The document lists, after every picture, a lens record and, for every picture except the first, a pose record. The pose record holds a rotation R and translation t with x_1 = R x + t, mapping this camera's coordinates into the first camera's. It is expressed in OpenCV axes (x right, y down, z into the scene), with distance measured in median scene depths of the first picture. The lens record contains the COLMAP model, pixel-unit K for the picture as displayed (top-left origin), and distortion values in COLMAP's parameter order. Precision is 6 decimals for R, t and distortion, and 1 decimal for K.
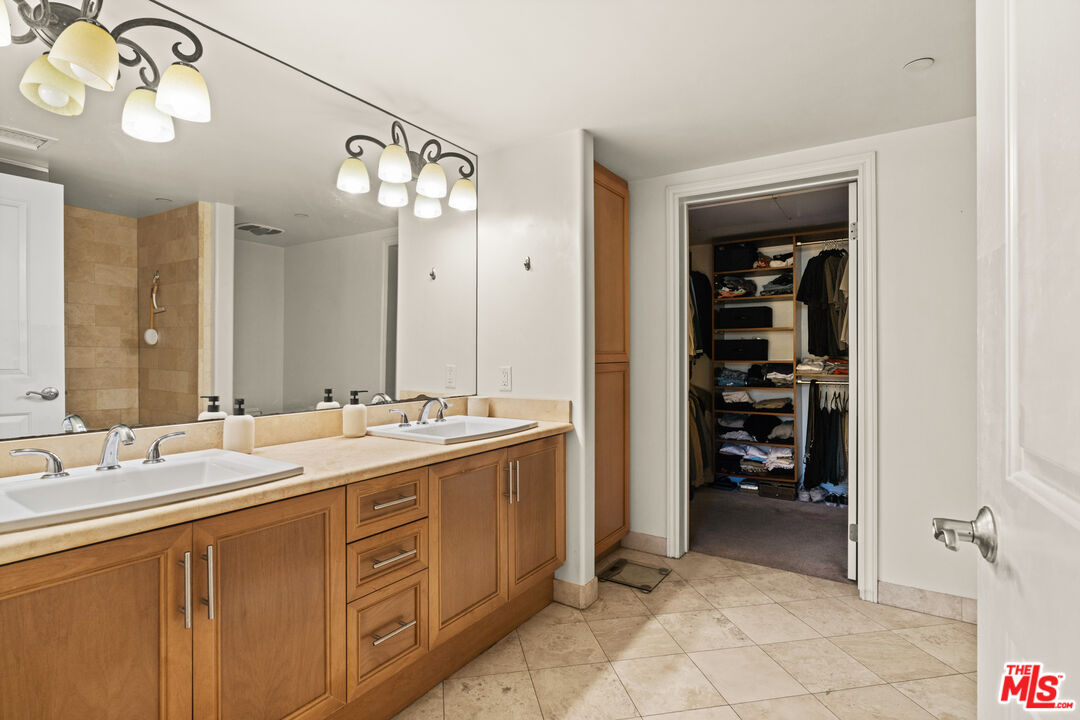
lens RADIAL K [[525.8, 0, 547.3], [0, 525.8, 358.3], [0, 0, 1]] dist [-0.004484, 0.005652]
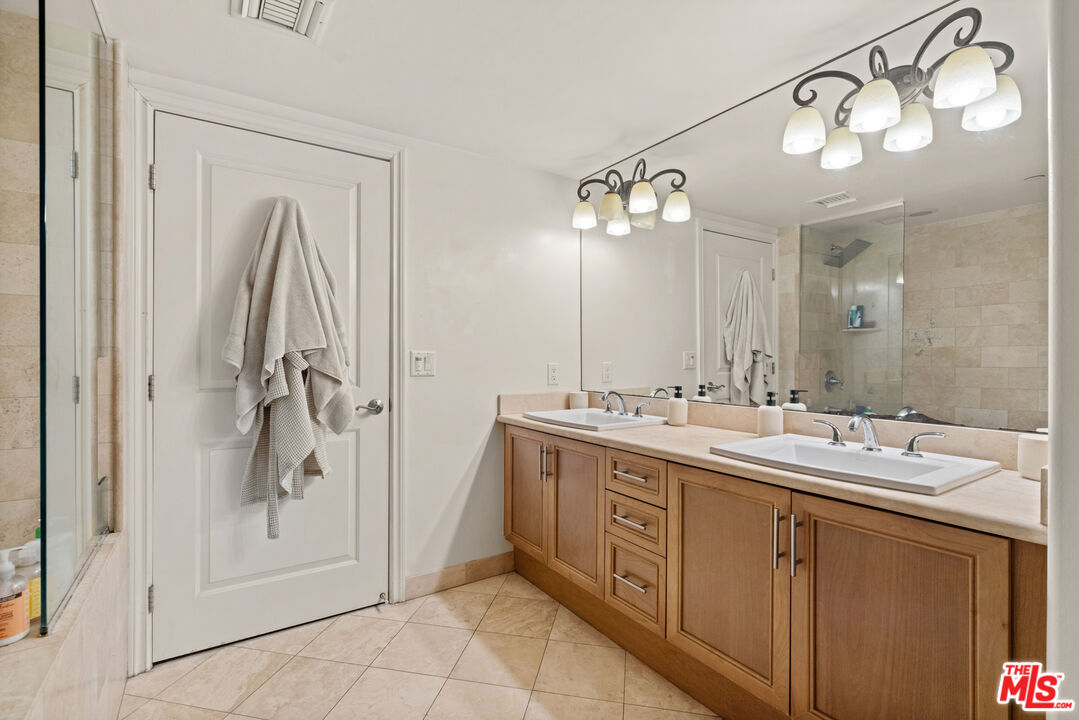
lens RADIAL K [[496.1, 0, 537.3], [0, 496.1, 357.2], [0, 0, 1]] dist [0.000353, 0.000438]
pose [[-0.387791, 0.004868, -0.921735, 0.742228], [-0.005563, 0.999955, 0.007622, -0.006988], [0.921731, 0.008084, -0.387746, 1.091282]]
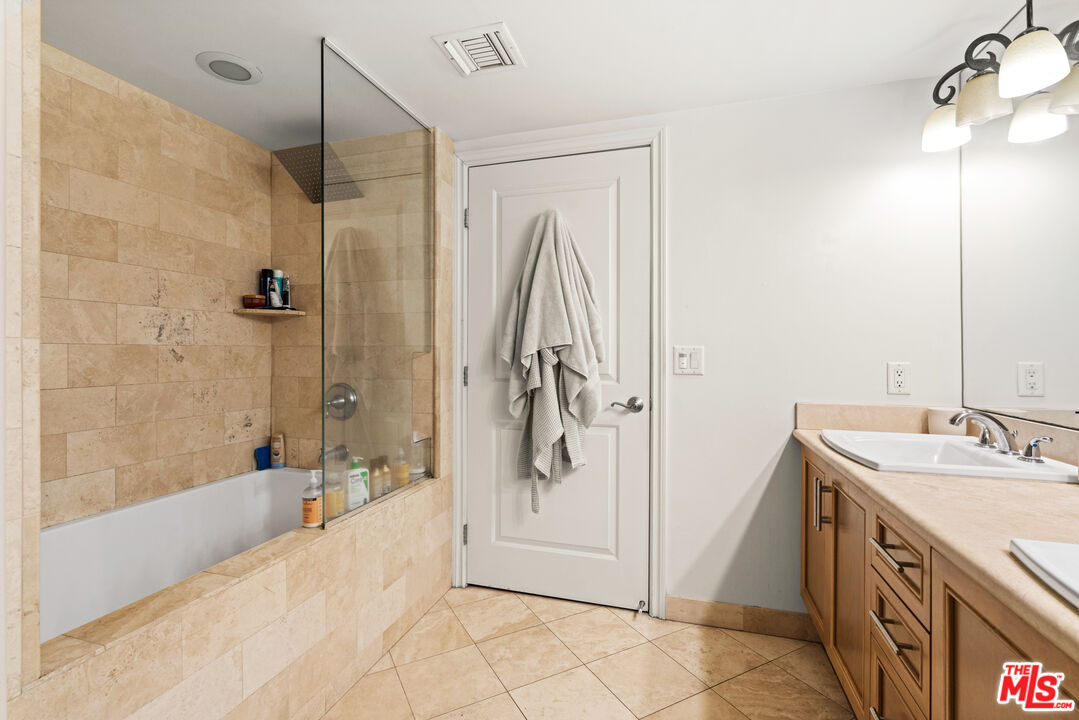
lens RADIAL K [[496.1, 0, 536.2], [0, 496.1, 354.7], [0, 0, 1]] dist [0.000353, 0.000438]
pose [[-0.957730, 0.002122, -0.287660, 0.445368], [0.000067, 0.999974, 0.007154, -0.002524], [0.287668, 0.006832, -0.957706, 1.252209]]
